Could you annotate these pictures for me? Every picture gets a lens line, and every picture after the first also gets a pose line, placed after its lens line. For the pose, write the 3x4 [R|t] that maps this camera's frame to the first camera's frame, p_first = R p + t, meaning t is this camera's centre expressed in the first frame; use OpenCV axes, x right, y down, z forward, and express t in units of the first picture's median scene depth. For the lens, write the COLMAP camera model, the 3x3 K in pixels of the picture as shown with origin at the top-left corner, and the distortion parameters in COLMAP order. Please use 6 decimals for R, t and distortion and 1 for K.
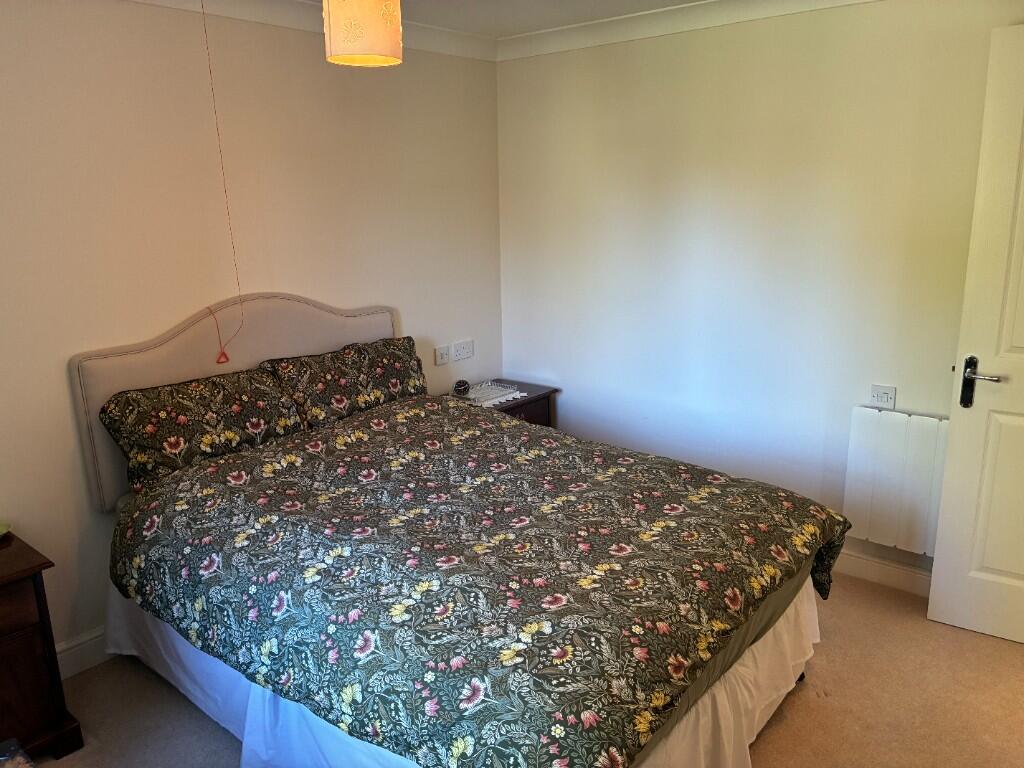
lens RADIAL K [[774.5, 0, 513.1], [0, 774.5, 375.2], [0, 0, 1]] dist [0.053538, -0.068333]
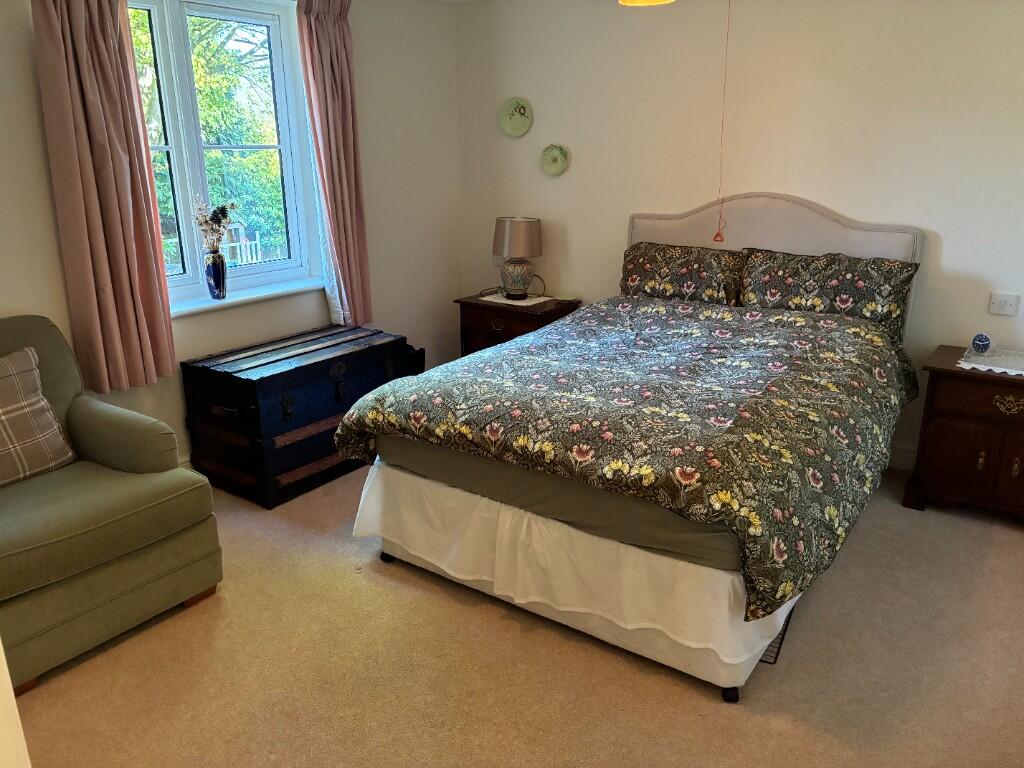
lens RADIAL K [[774.5, 0, 512.9], [0, 774.5, 386.0], [0, 0, 1]] dist [0.053538, -0.068333]
pose [[0.057884, 0.313089, -0.947958, 0.935833], [-0.223916, 0.929429, 0.293297, -0.097639], [0.972888, 0.195285, 0.123905, 0.561366]]
